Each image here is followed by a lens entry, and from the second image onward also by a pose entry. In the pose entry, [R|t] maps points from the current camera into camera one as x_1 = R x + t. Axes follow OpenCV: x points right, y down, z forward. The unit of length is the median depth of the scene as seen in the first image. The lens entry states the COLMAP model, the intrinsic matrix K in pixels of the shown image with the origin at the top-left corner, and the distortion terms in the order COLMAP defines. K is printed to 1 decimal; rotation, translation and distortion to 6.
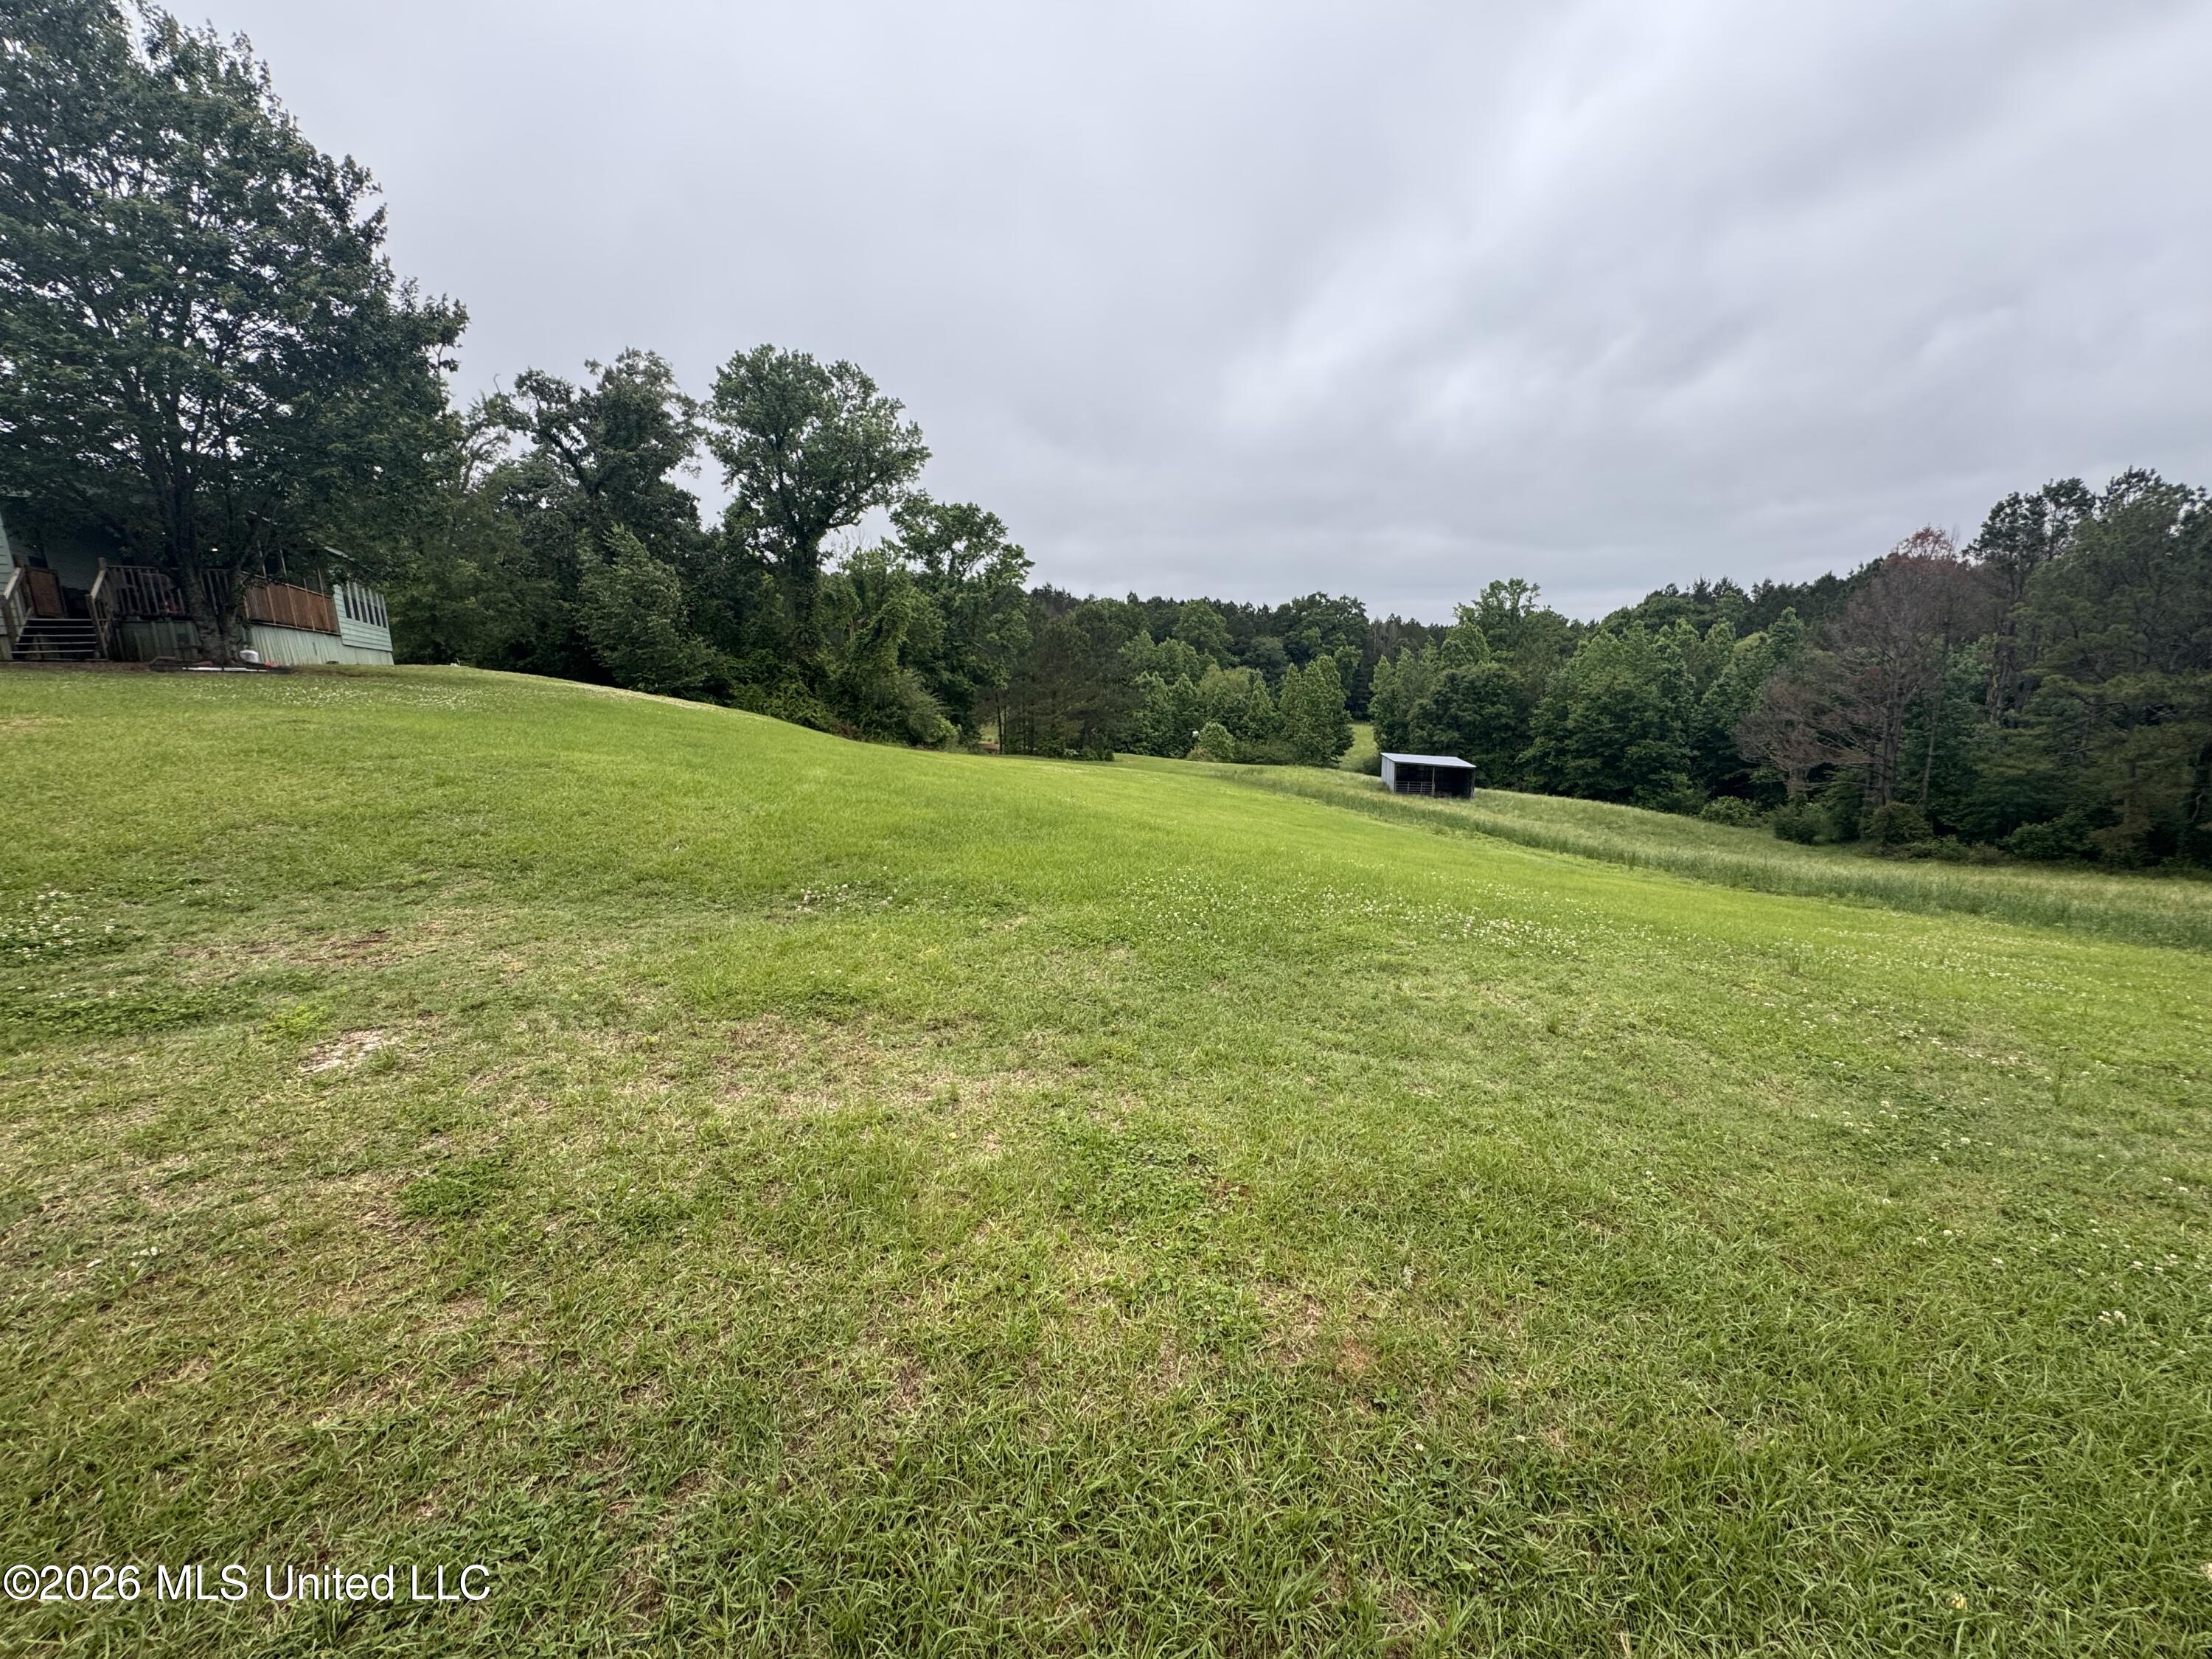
lens RADIAL K [[873.0, 0, 1107.6], [0, 873.0, 834.0], [0, 0, 1]] dist [-0.009352, 0.000964]
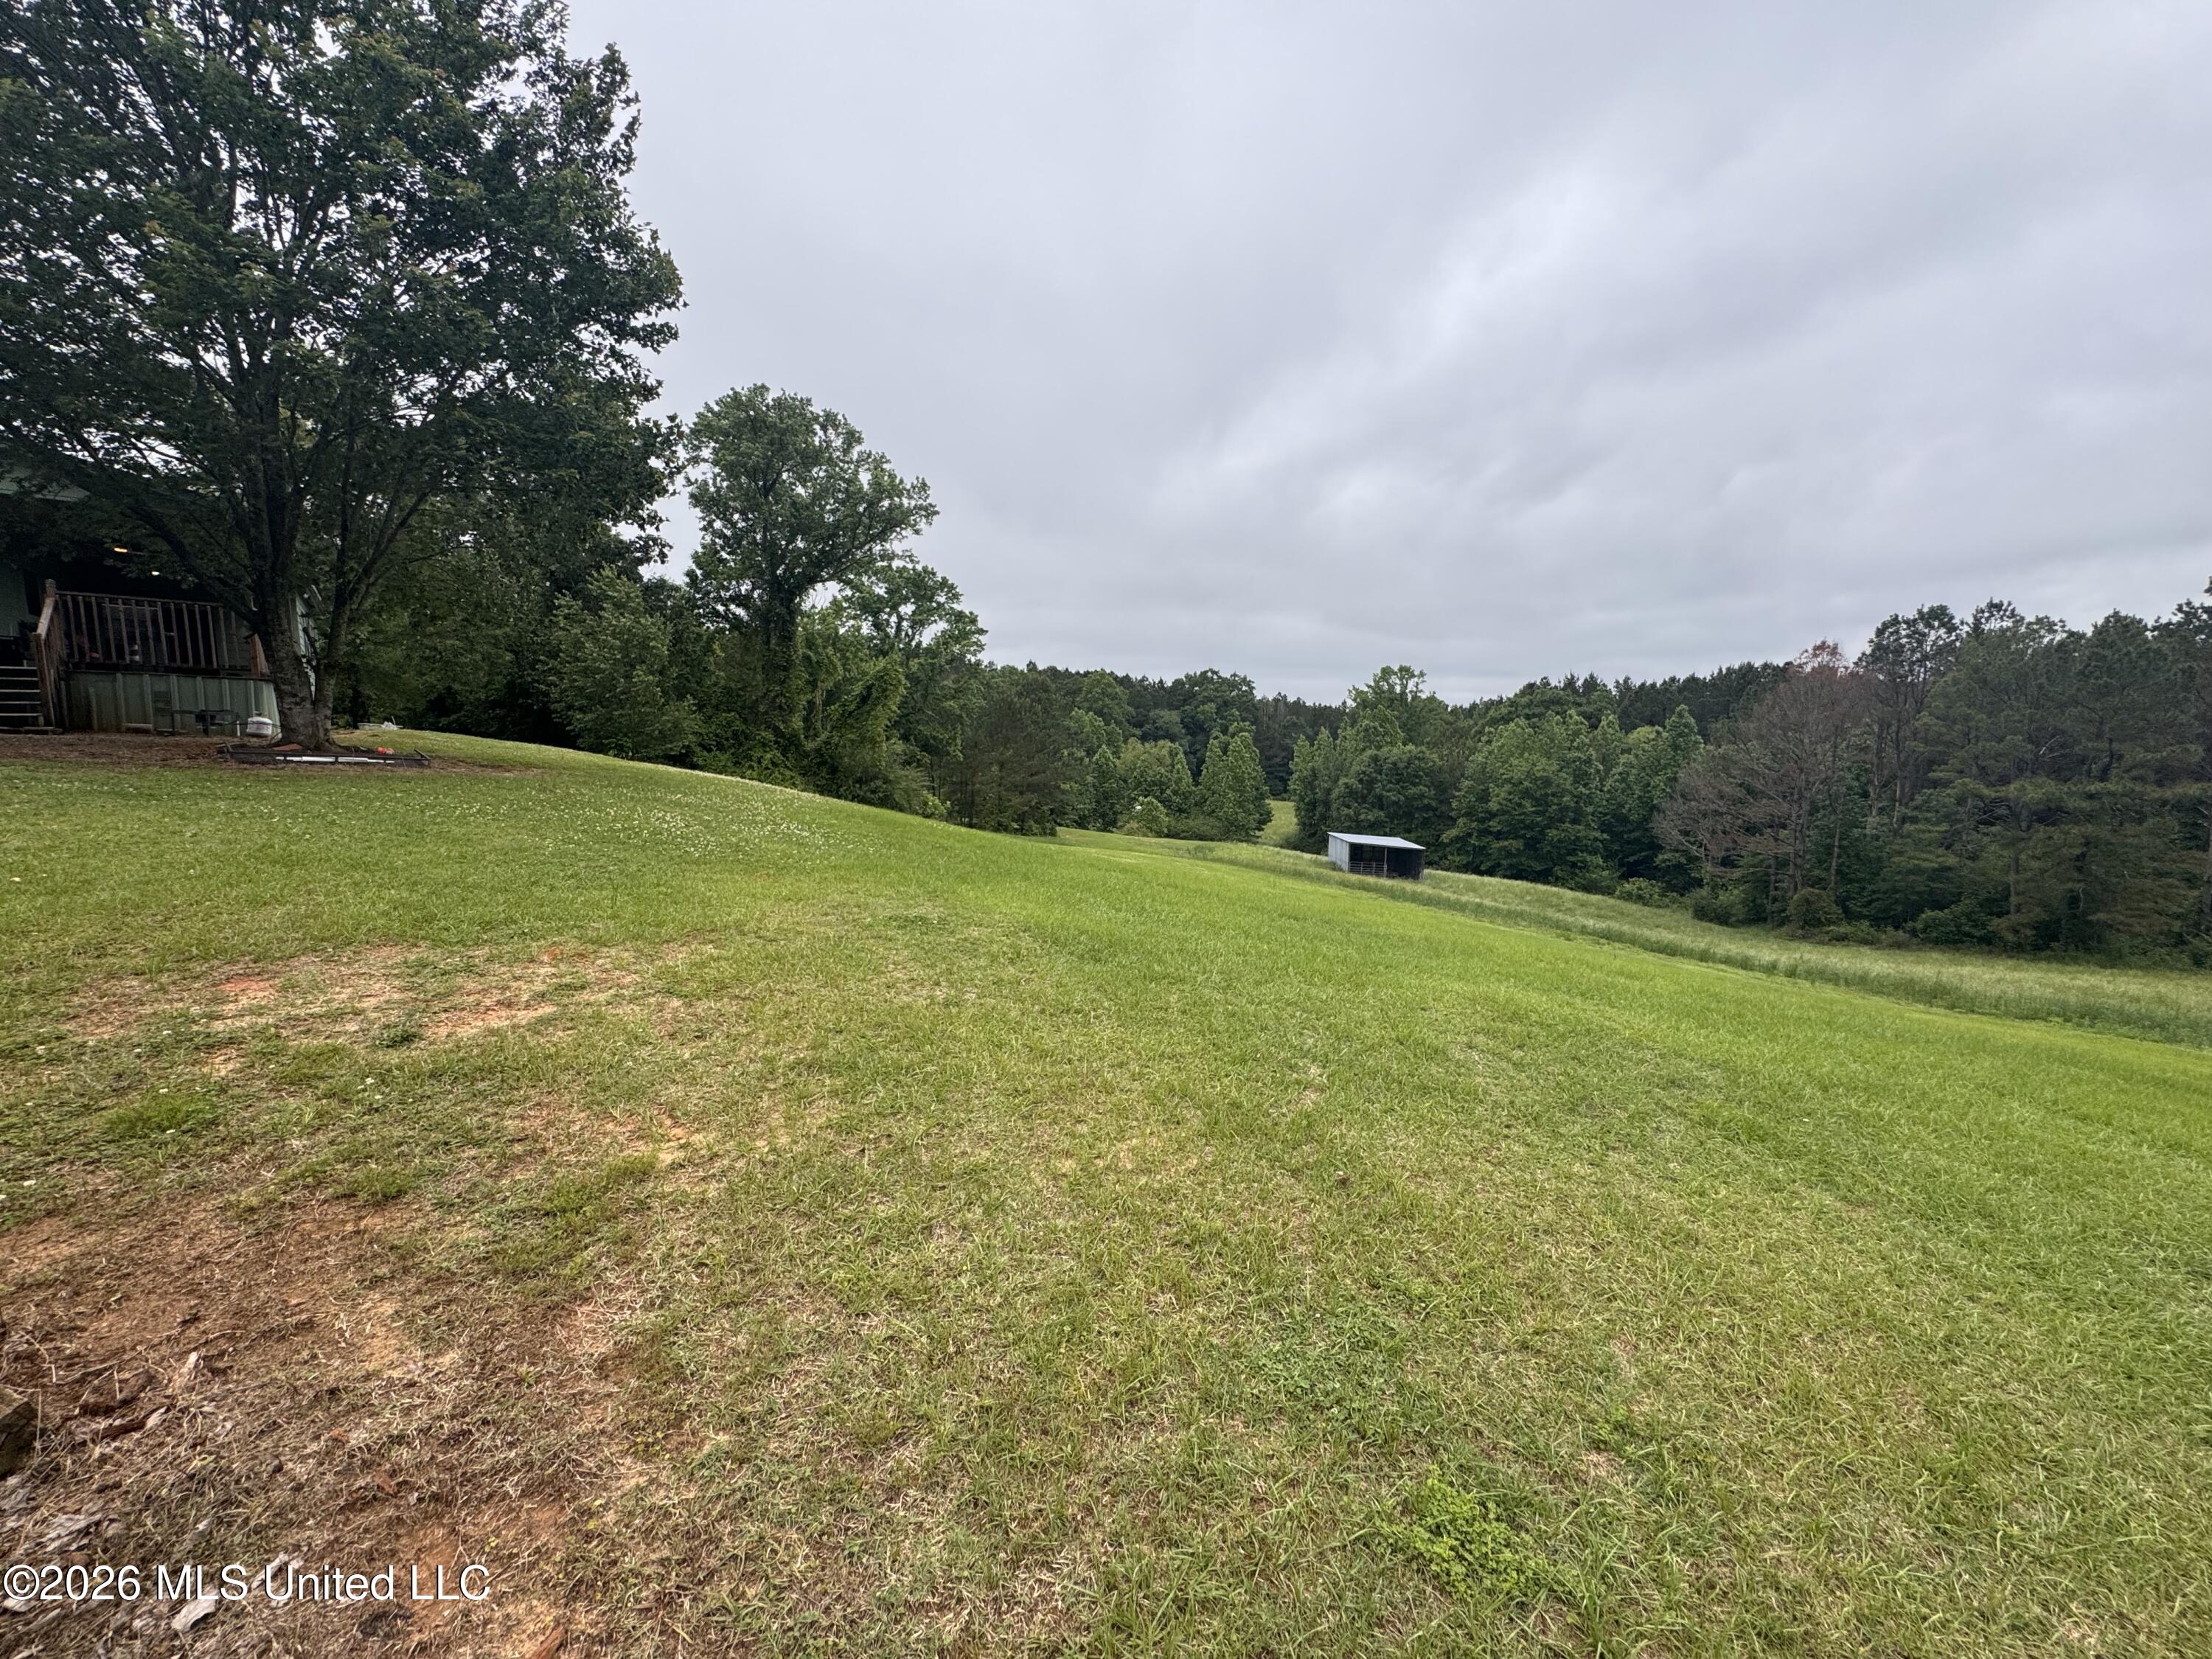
lens RADIAL K [[873.0, 0, 1107.7], [0, 873.0, 833.6], [0, 0, 1]] dist [-0.009352, 0.000964]
pose [[0.988270, 0.015240, 0.151954, -0.124032], [-0.003827, 0.997167, -0.075118, -0.020363], [-0.152668, 0.073656, 0.985529, 0.061399]]
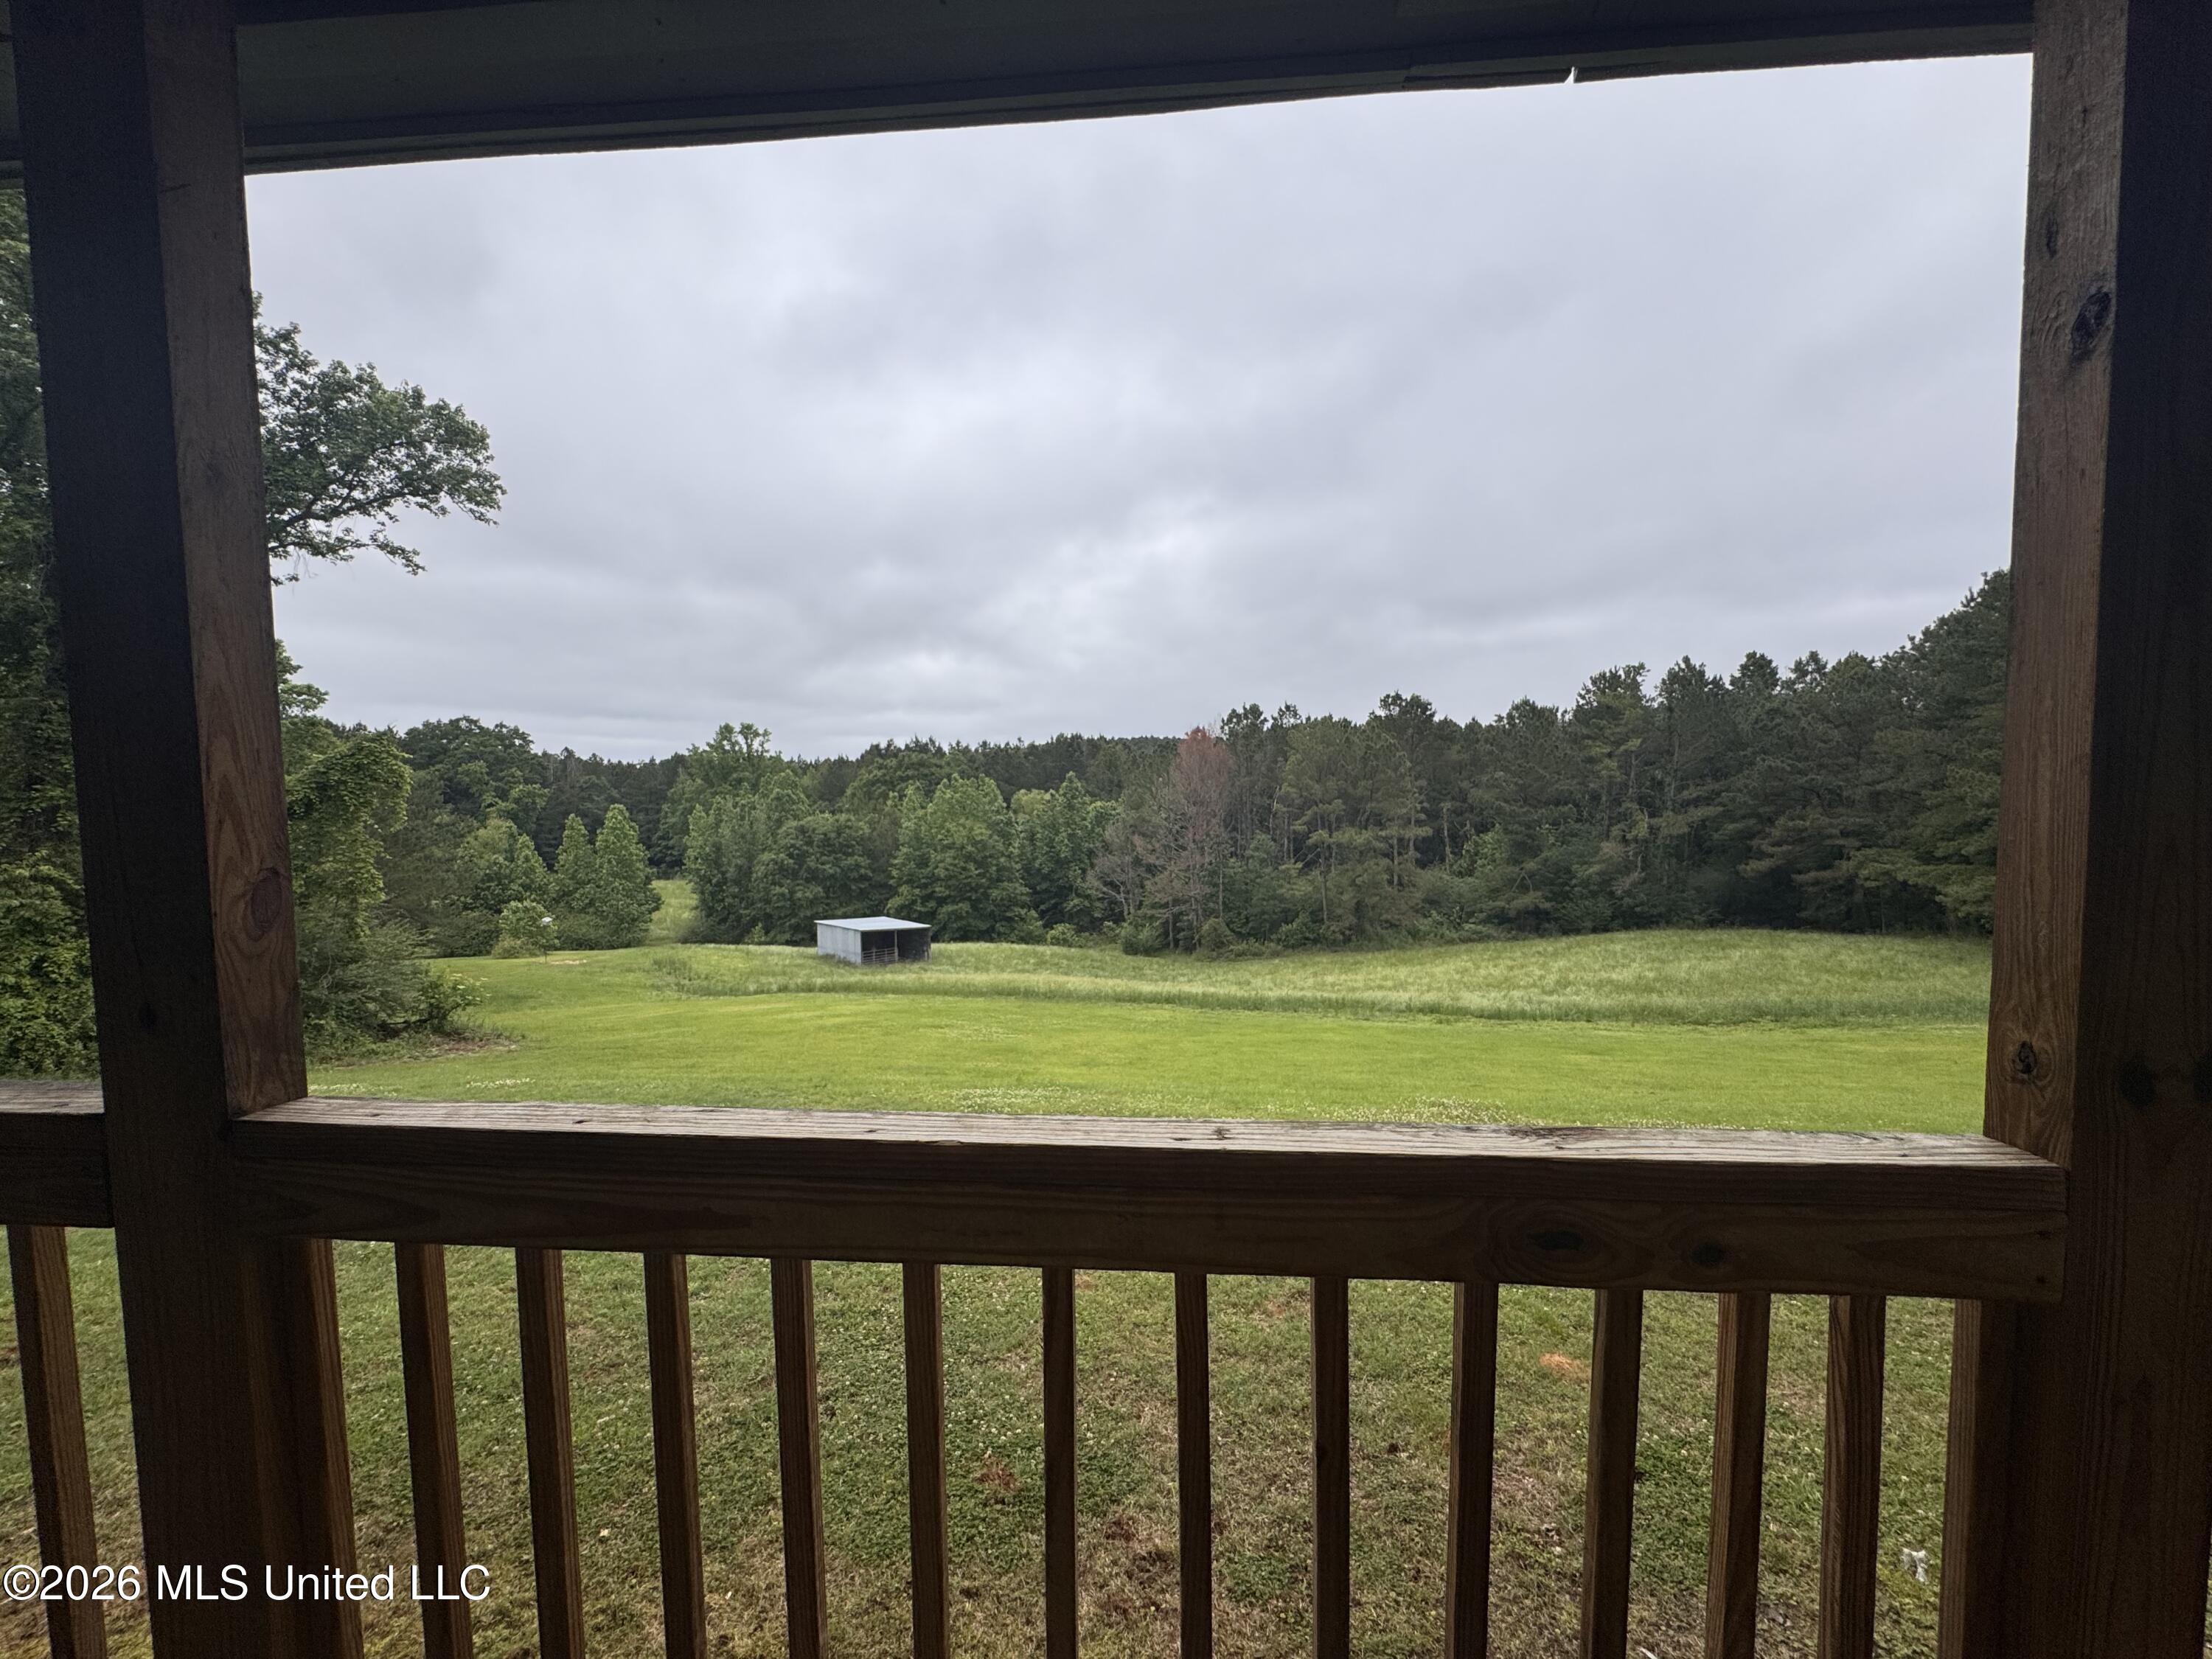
lens RADIAL K [[873.0, 0, 1103.2], [0, 873.0, 824.2], [0, 0, 1]] dist [-0.009352, 0.000964]
pose [[0.565867, -0.022177, 0.824198, -0.340596], [0.151807, 0.985350, -0.077712, -0.104460], [-0.810400, 0.169094, 0.560944, 0.335883]]
